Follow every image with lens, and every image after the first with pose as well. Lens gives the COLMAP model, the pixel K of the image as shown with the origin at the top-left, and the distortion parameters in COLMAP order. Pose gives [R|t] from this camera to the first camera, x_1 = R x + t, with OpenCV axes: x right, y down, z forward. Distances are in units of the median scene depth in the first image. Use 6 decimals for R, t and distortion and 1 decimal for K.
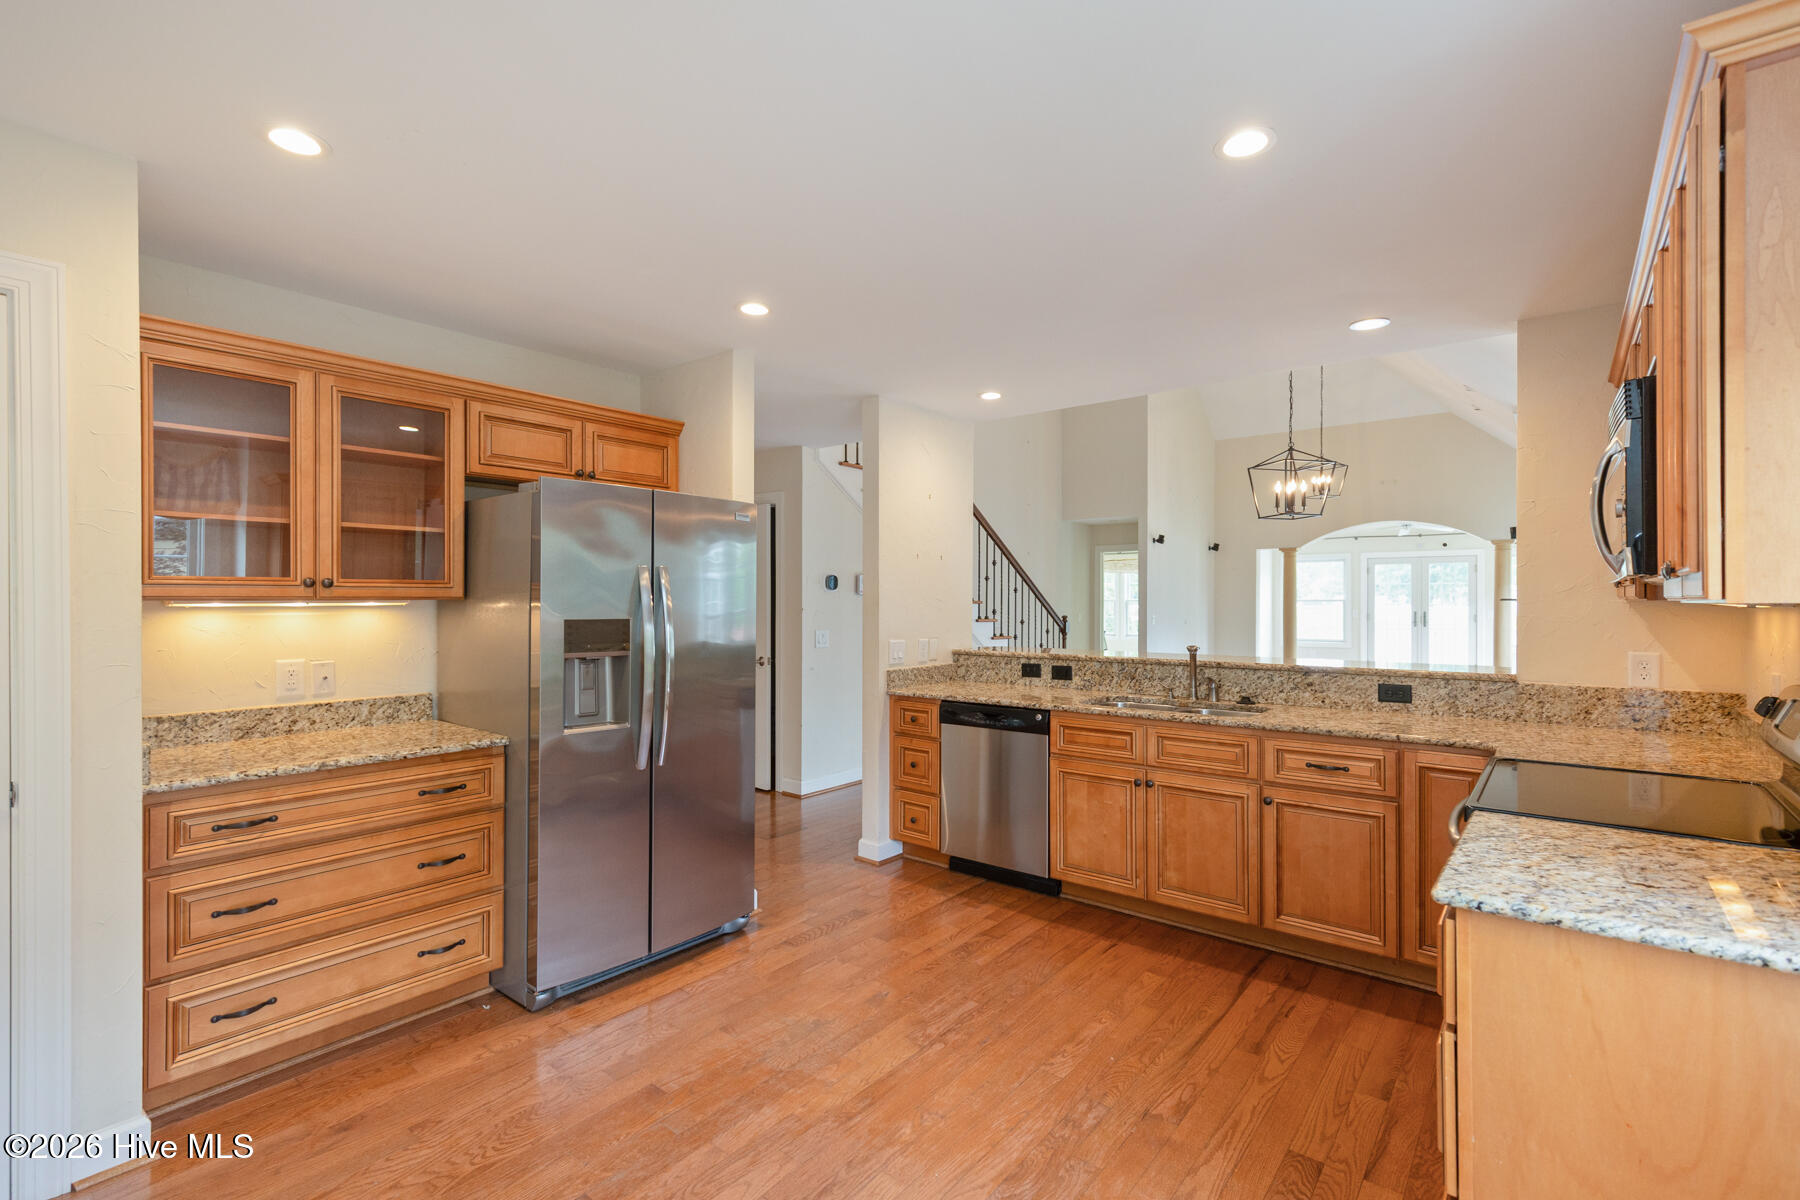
lens RADIAL K [[815.9, 0, 905.0], [0, 815.9, 599.5], [0, 0, 1]] dist [0.014999, 0.000304]
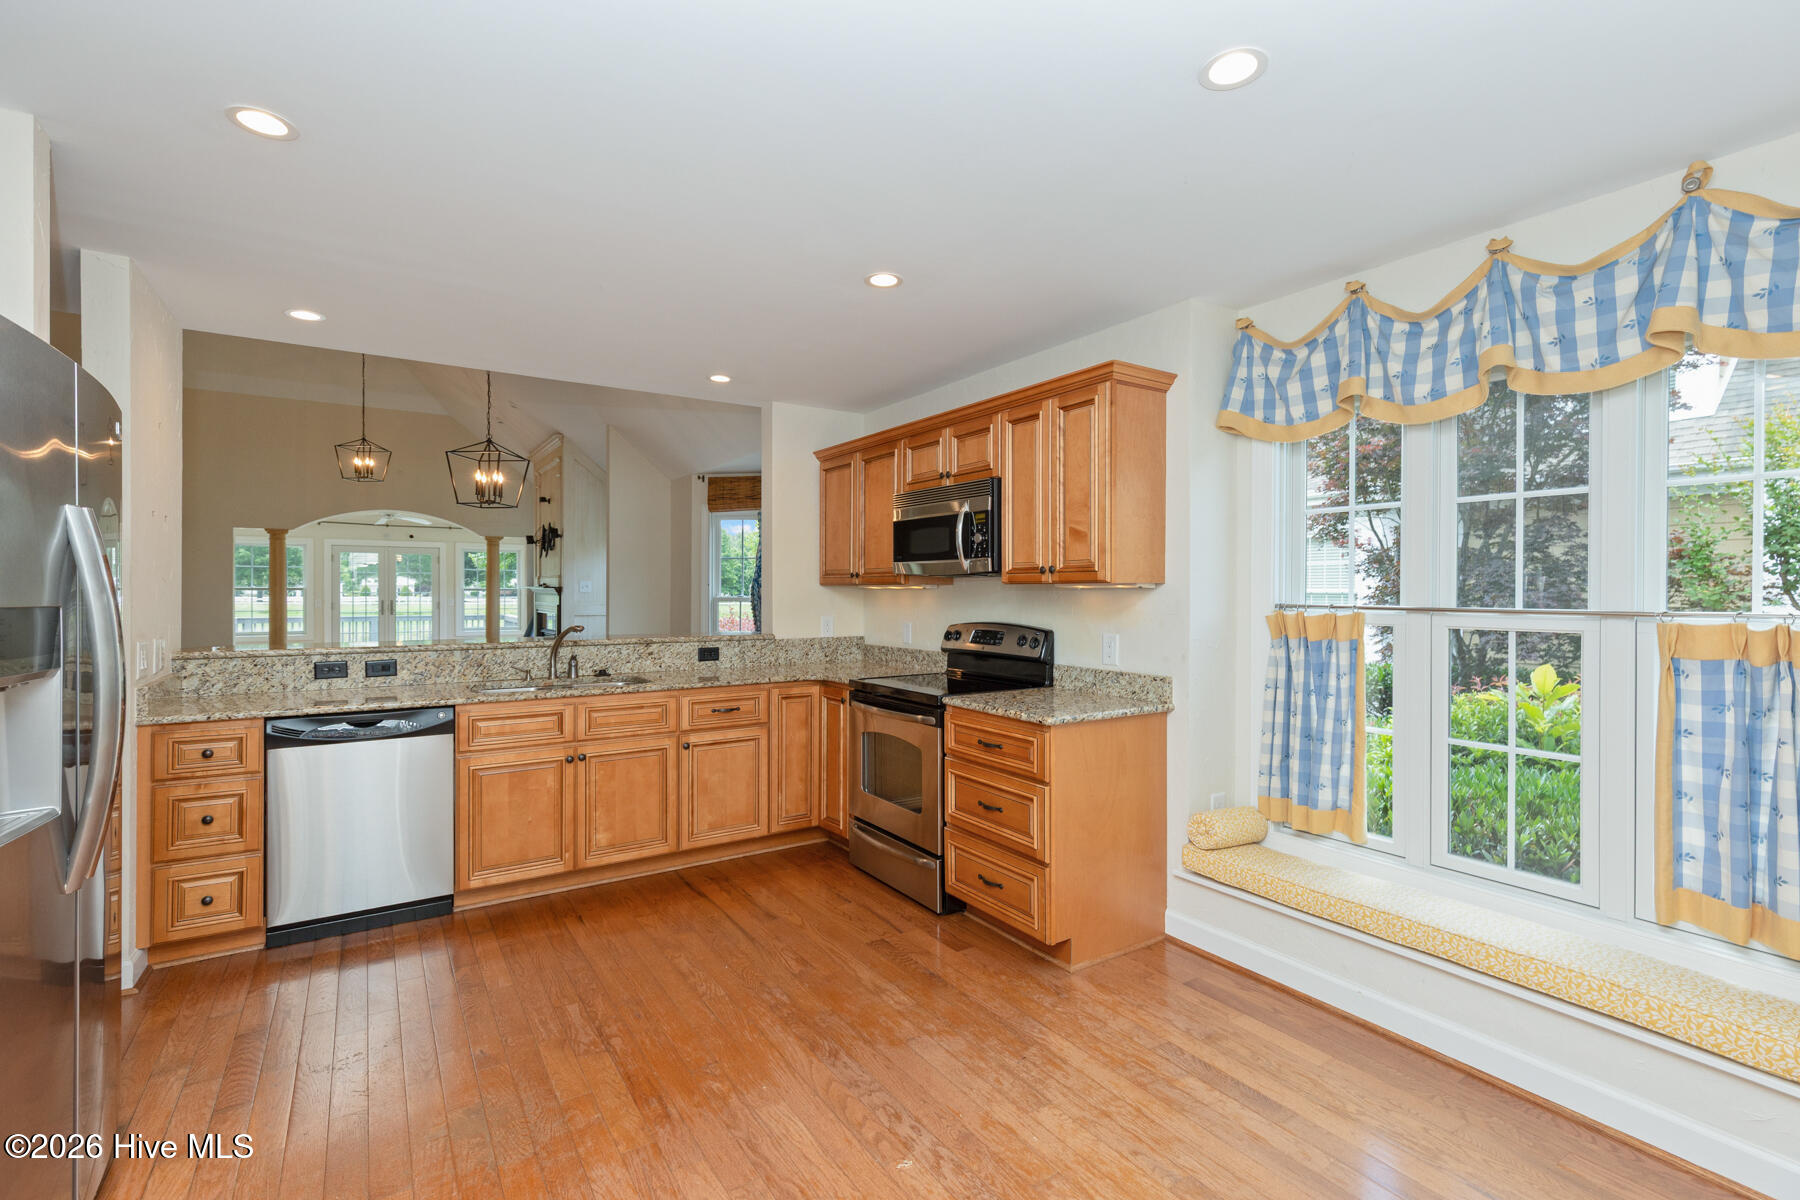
lens RADIAL K [[815.9, 0, 898.2], [0, 815.9, 596.5], [0, 0, 1]] dist [0.014999, 0.000304]
pose [[0.316087, -0.005722, 0.948713, -0.583905], [-0.001633, 0.999977, 0.006575, 0.011266], [-0.948729, -0.003628, 0.316070, 0.289489]]
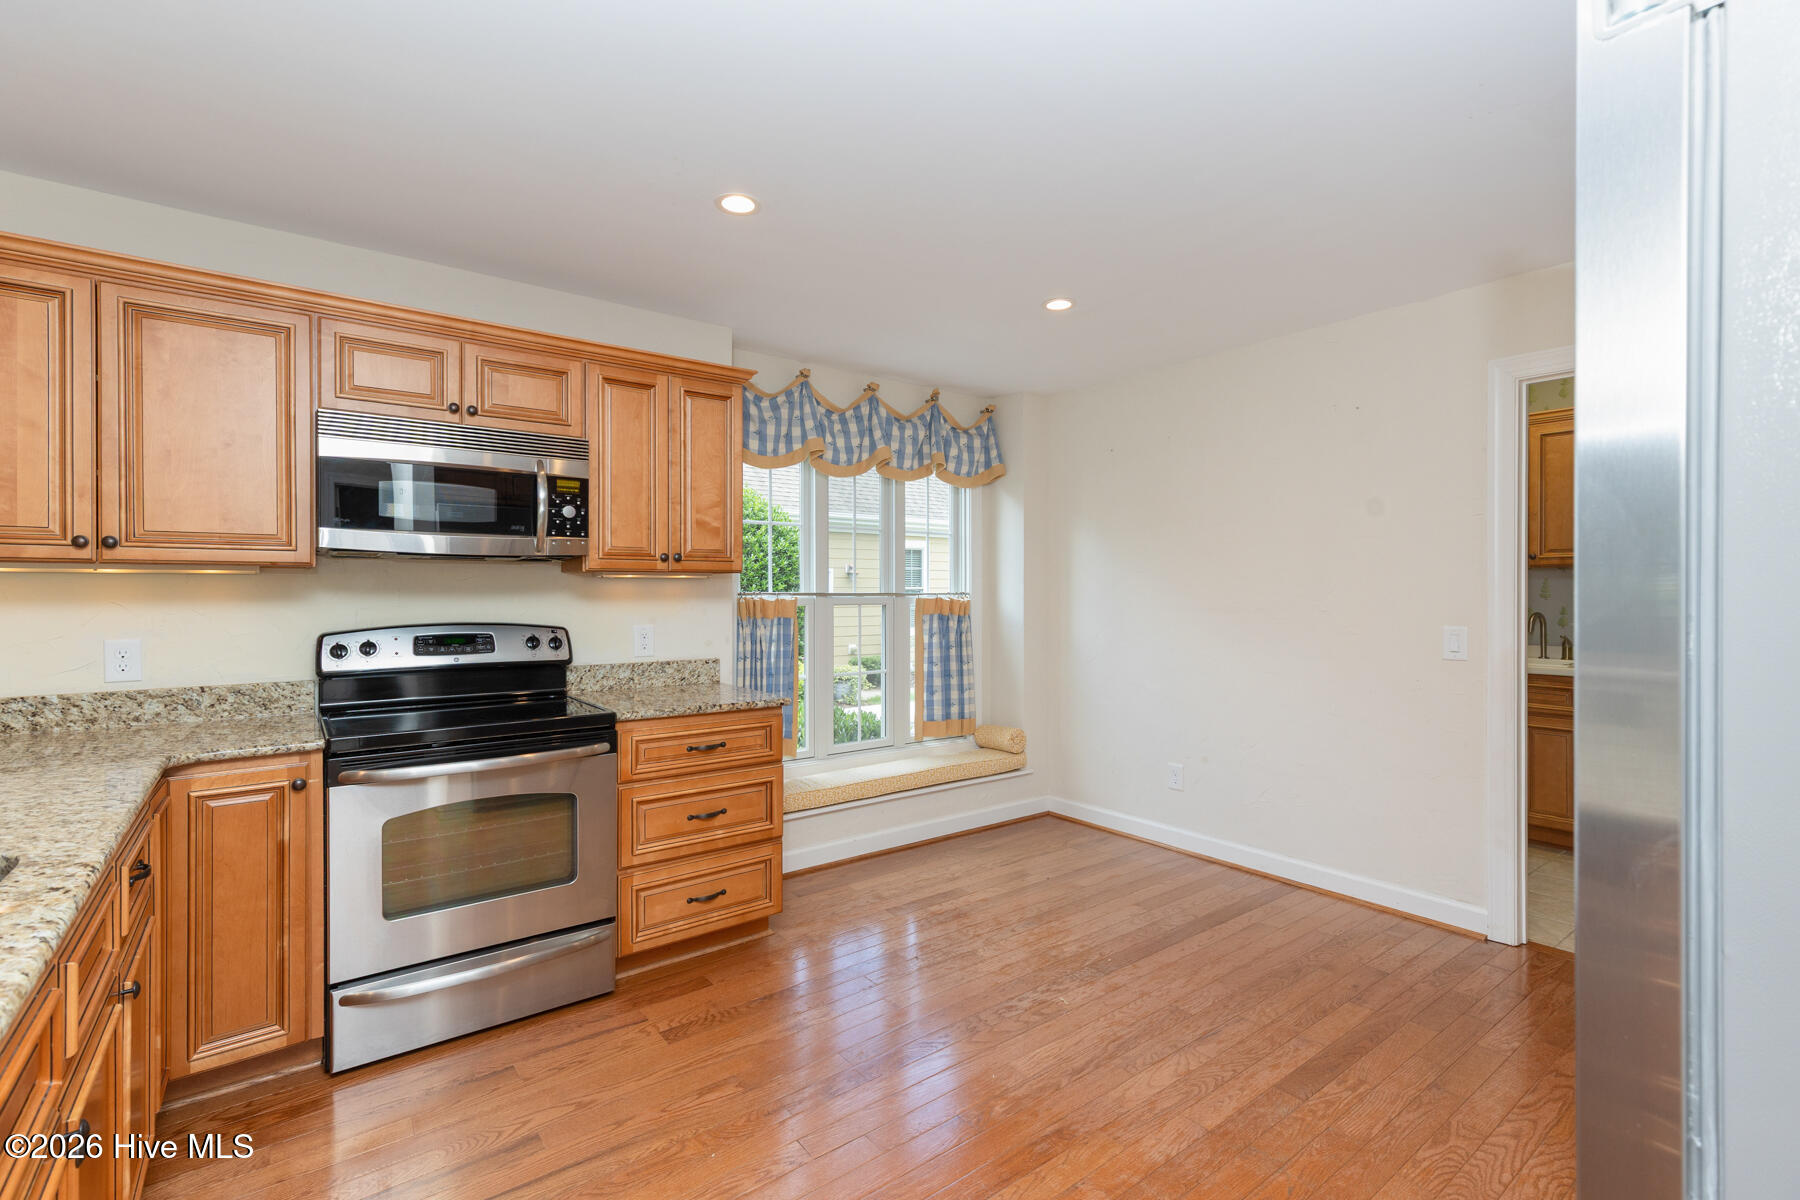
lens RADIAL K [[815.9, 0, 910.1], [0, 815.9, 593.0], [0, 0, 1]] dist [0.014999, 0.000304]
pose [[-0.971638, -0.000706, 0.236471, -0.079480], [-0.000455, 0.999999, 0.001117, 0.024043], [-0.236472, 0.000977, -0.971638, 1.257425]]
